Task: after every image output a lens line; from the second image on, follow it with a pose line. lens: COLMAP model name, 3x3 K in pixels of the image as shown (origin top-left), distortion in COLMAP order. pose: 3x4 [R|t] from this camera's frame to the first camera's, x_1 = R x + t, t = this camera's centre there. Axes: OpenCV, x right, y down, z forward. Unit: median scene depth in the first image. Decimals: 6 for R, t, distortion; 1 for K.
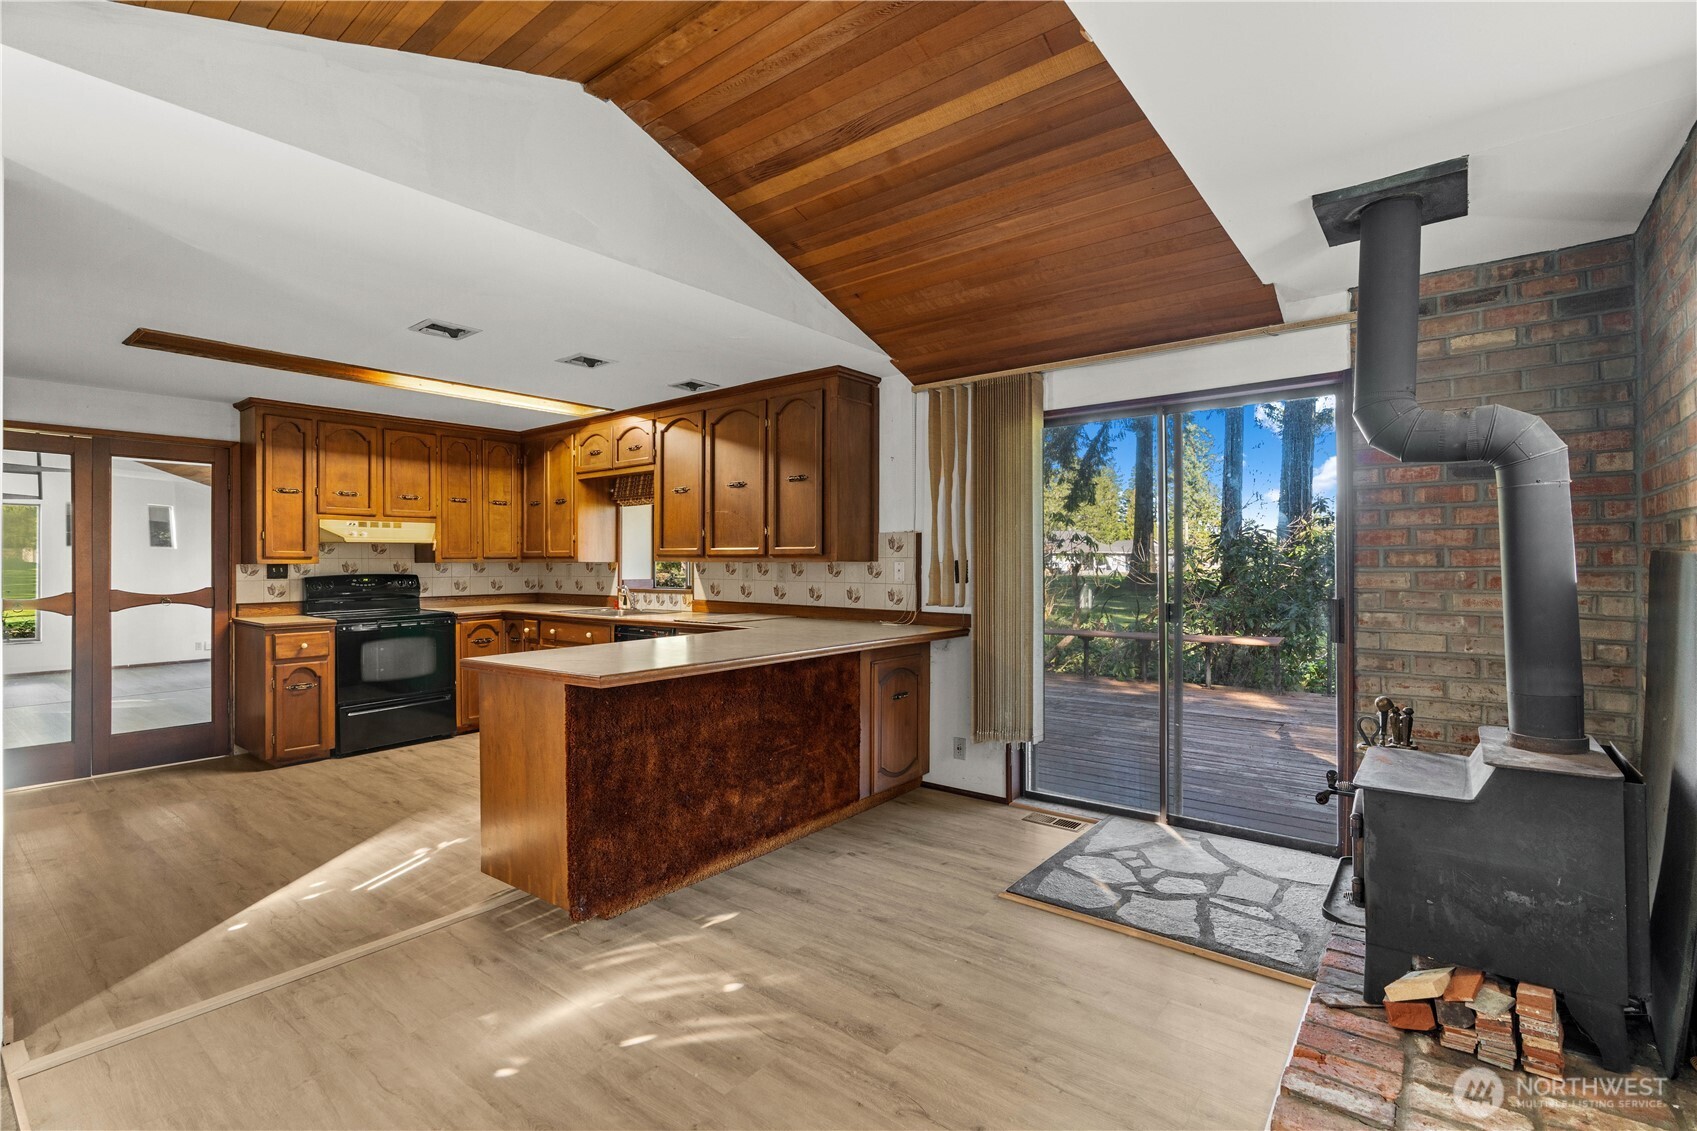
lens RADIAL K [[766.2, 0, 841.2], [0, 766.2, 561.3], [0, 0, 1]] dist [-0.009674, 0.003802]
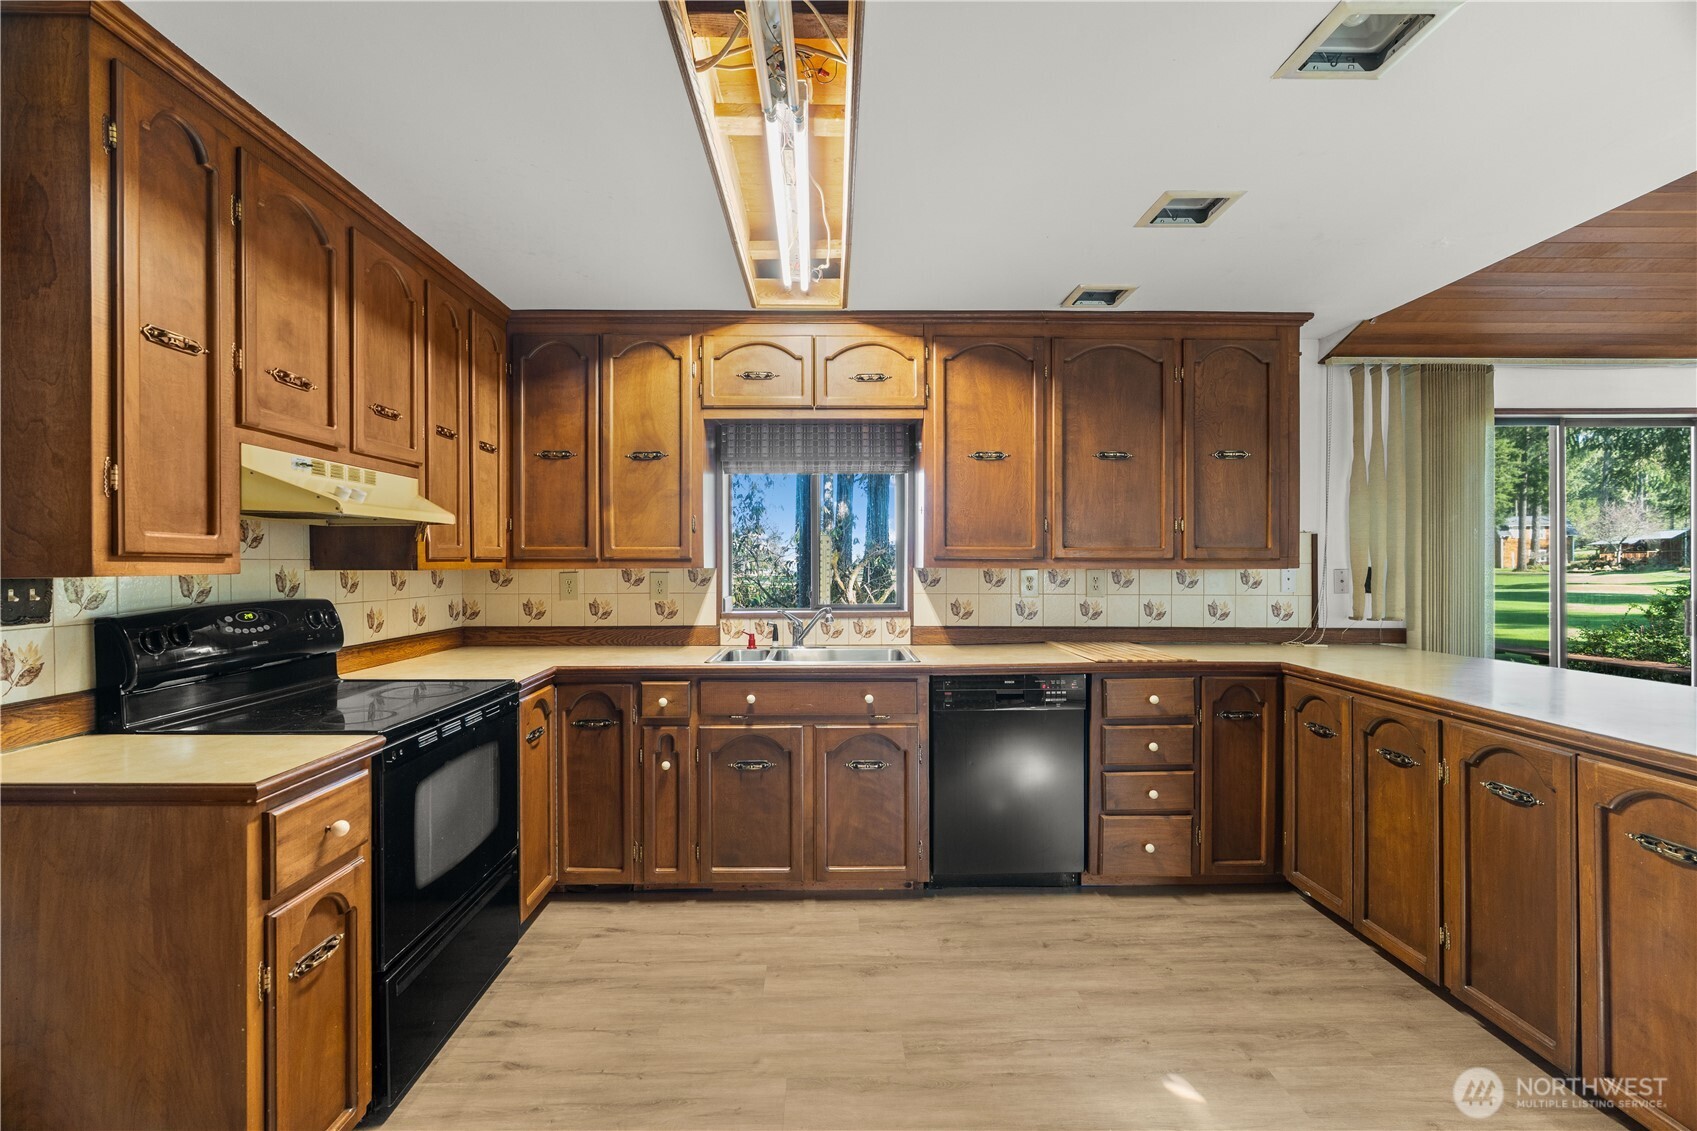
lens RADIAL K [[766.2, 0, 845.2], [0, 766.2, 566.6], [0, 0, 1]] dist [-0.009674, 0.003802]
pose [[0.774020, 0.000495, 0.633161, -0.705841], [-0.001523, 0.999998, 0.001081, -0.001122], [-0.633159, -0.001801, 0.774019, 0.583313]]
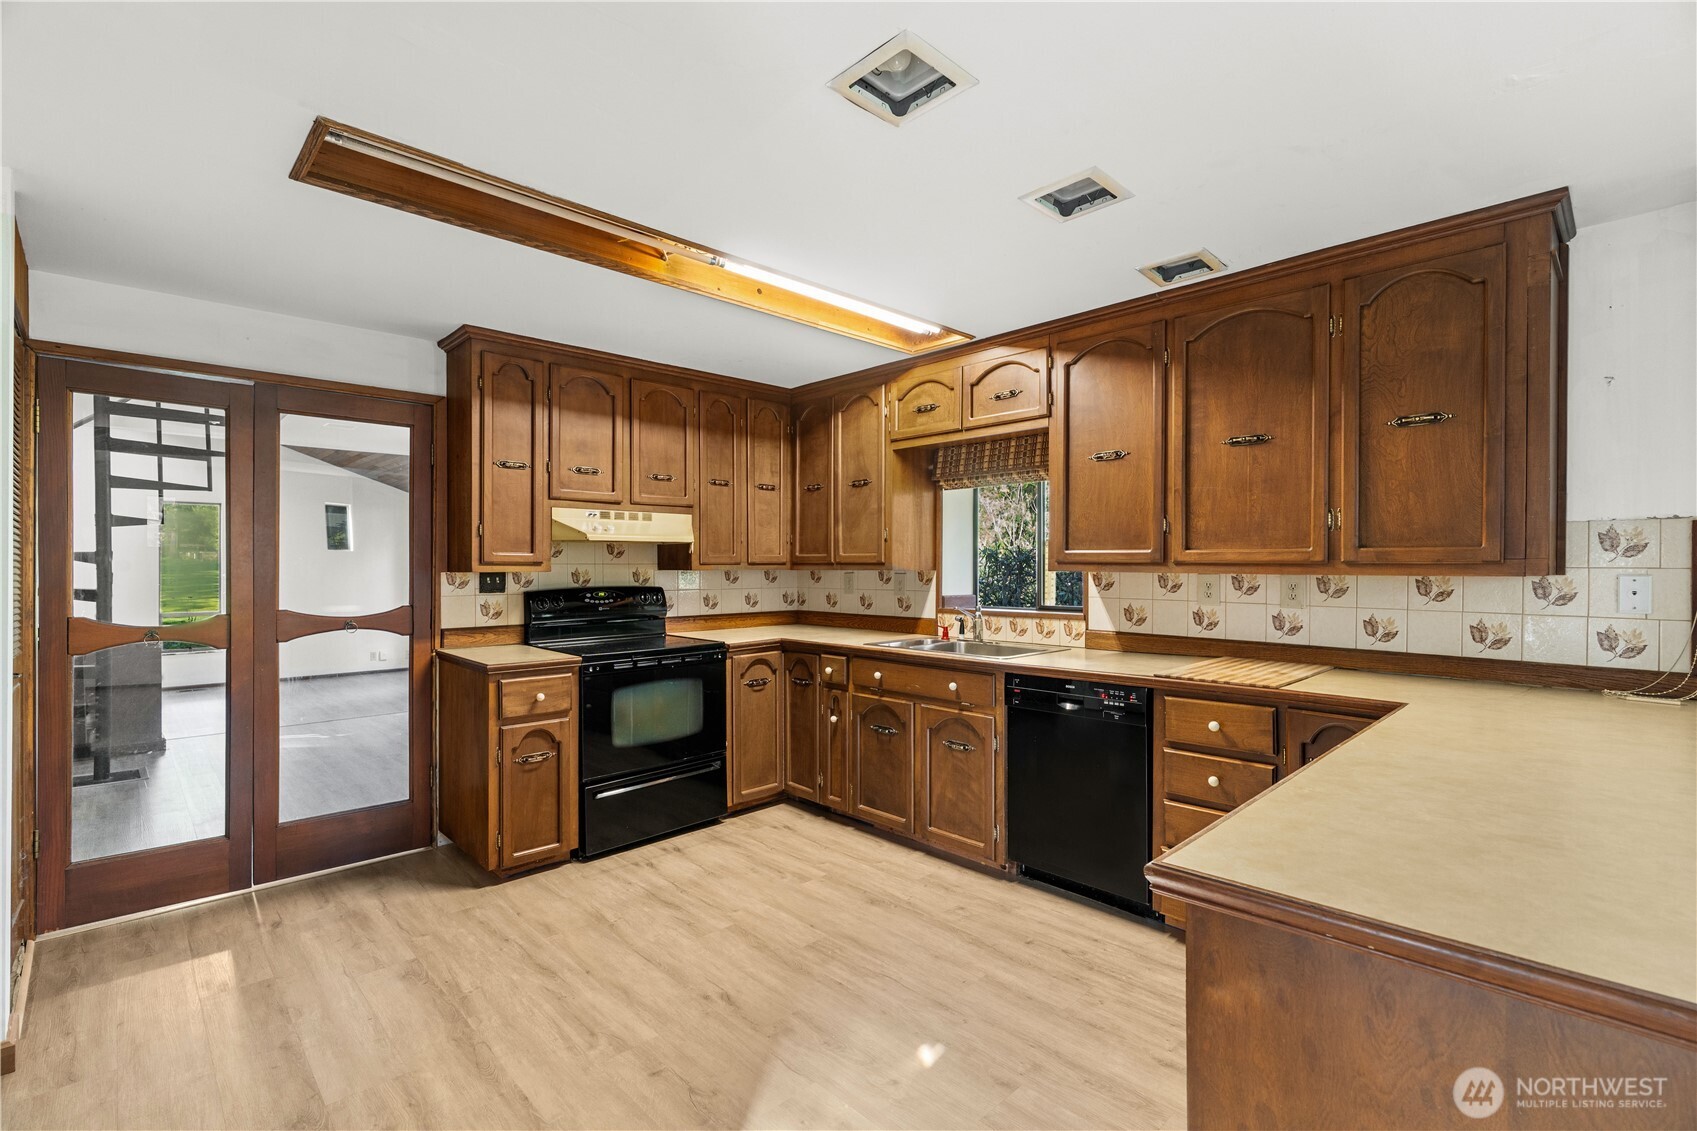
lens RADIAL K [[766.2, 0, 845.8], [0, 766.2, 566.1], [0, 0, 1]] dist [-0.009674, 0.003802]
pose [[0.990593, 0.003827, -0.136785, -0.334669], [-0.003691, 0.999992, 0.001251, -0.004019], [0.136789, -0.000734, 0.990600, 0.362550]]
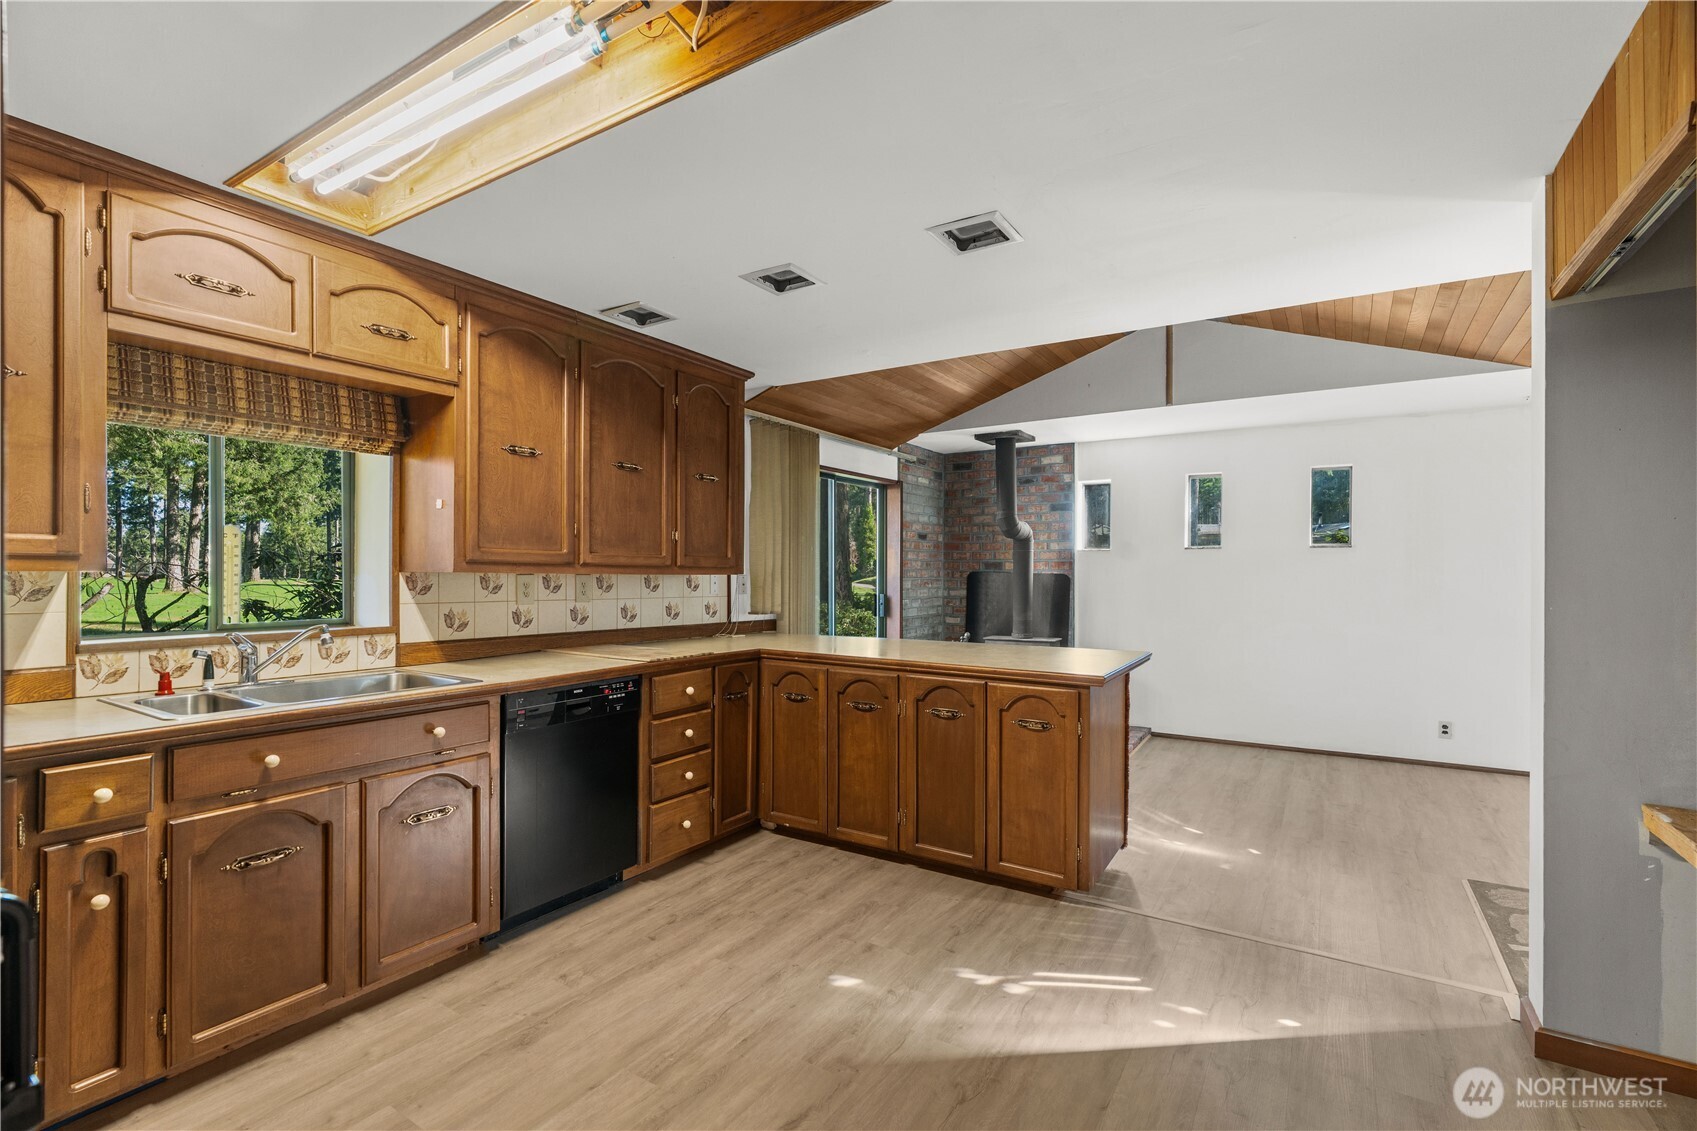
lens RADIAL K [[766.2, 0, 841.9], [0, 766.2, 573.2], [0, 0, 1]] dist [-0.009674, 0.003802]
pose [[-0.096847, 0.003181, 0.995294, -0.816275], [-0.004640, 0.999983, -0.003647, 0.001749], [-0.995288, -0.004971, -0.096830, 0.813831]]
